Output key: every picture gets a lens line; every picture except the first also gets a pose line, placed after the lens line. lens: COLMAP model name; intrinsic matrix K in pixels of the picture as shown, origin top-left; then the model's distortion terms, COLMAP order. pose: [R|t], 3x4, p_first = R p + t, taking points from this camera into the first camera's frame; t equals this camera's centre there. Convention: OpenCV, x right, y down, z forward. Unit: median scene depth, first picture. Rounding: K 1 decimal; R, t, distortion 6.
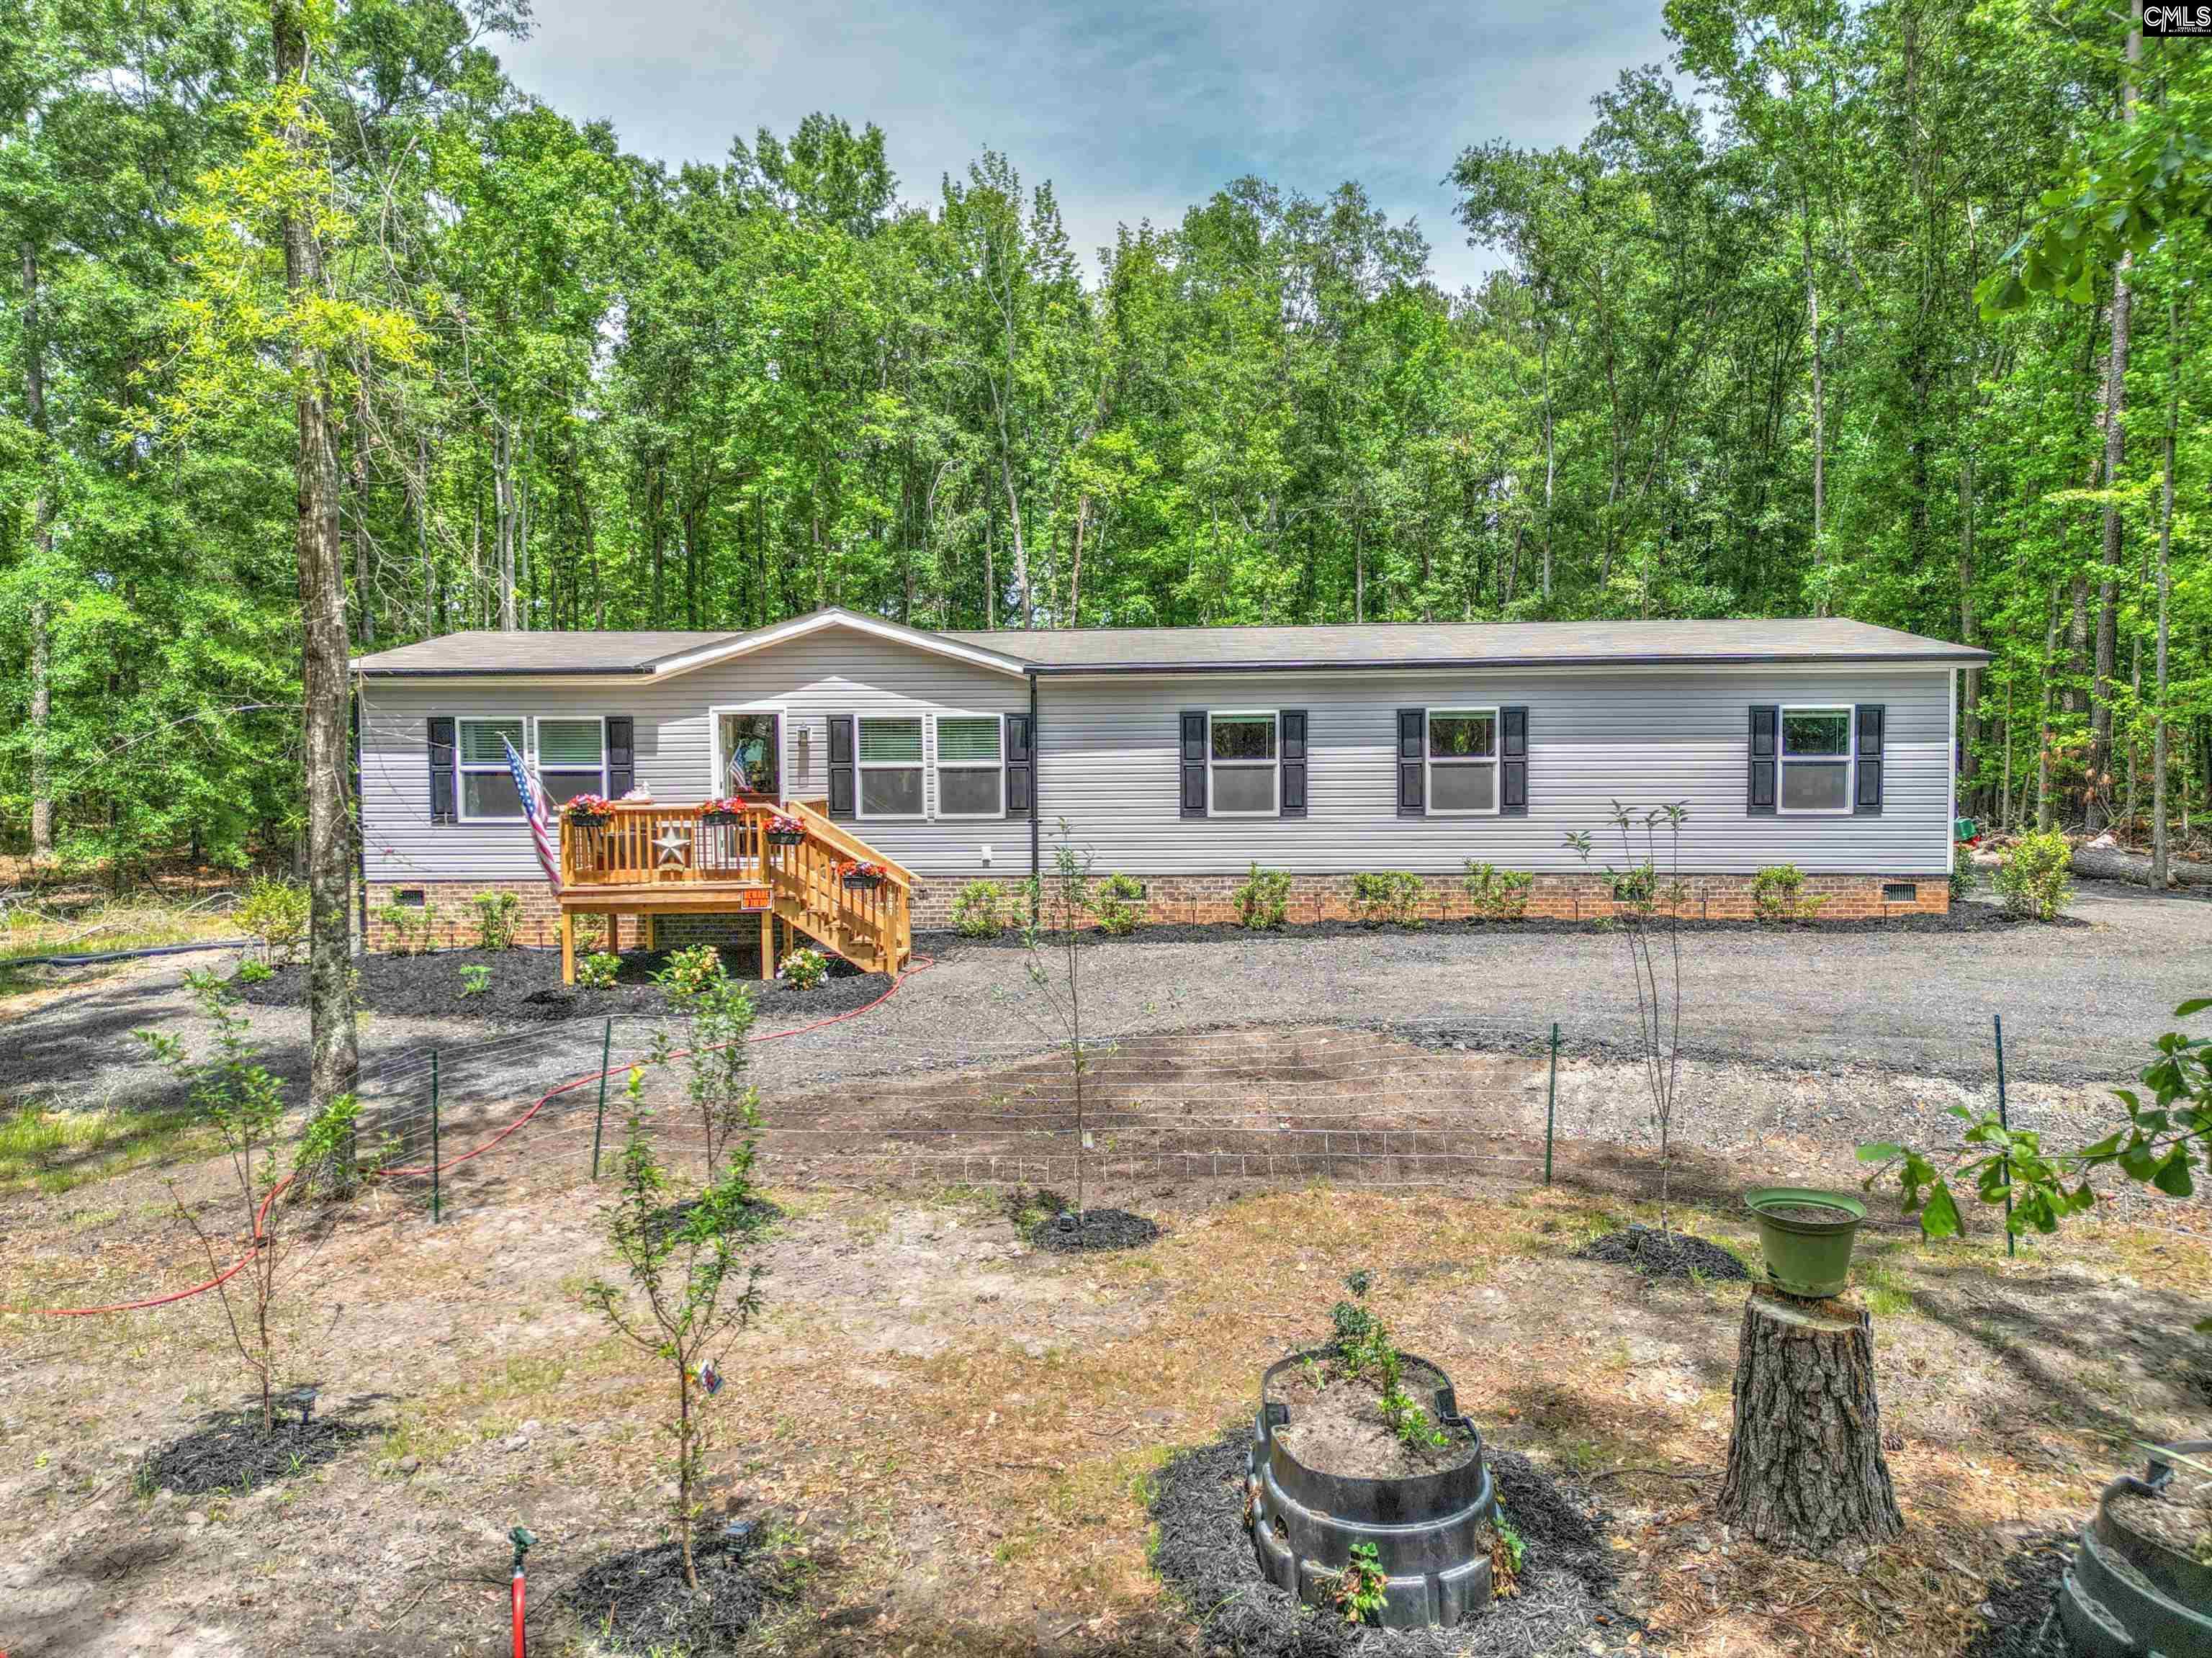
lens RADIAL K [[1607.4, 0, 1104.5], [0, 1607.4, 756.9], [0, 0, 1]] dist [0.027183, -0.089412]
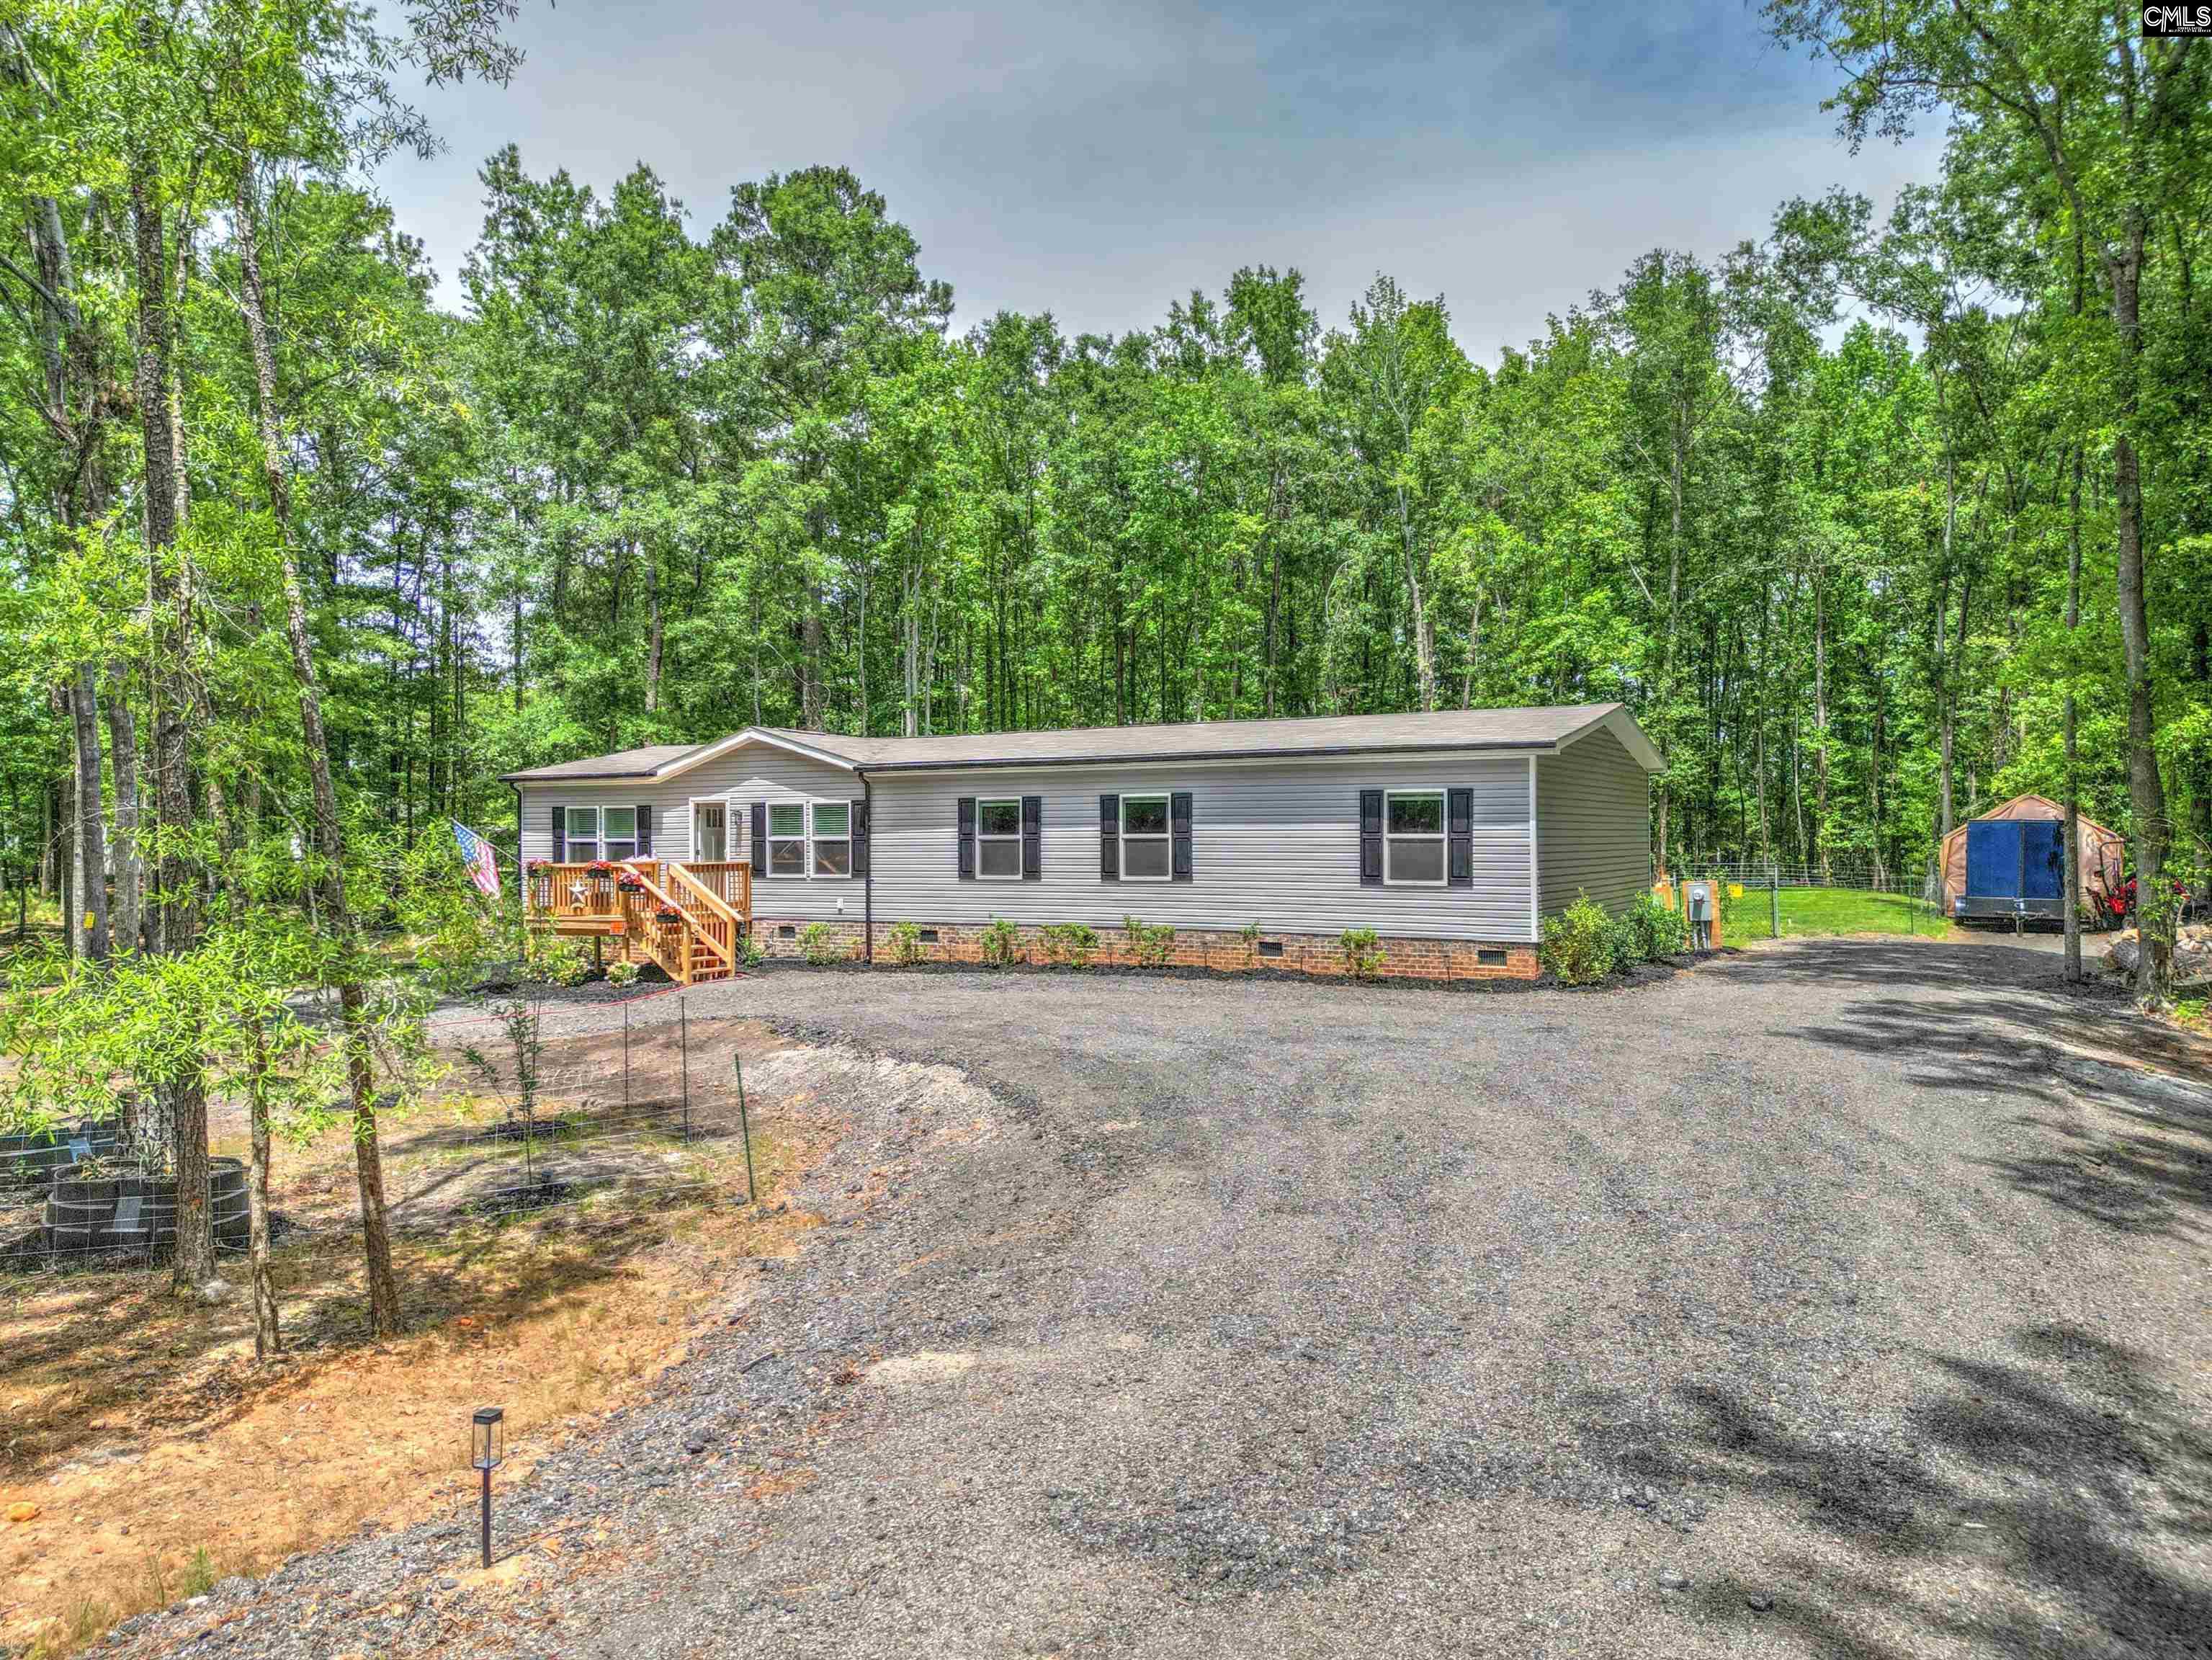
lens RADIAL K [[1515.8, 0, 1077.0], [0, 1515.8, 826.2], [0, 0, 1]] dist [0.074580, -0.069689]
pose [[0.884361, -0.000192, -0.466804, 0.712389], [-0.000100, 1.000000, -0.000601, -0.005246], [0.466804, 0.000578, 0.884360, -0.054093]]
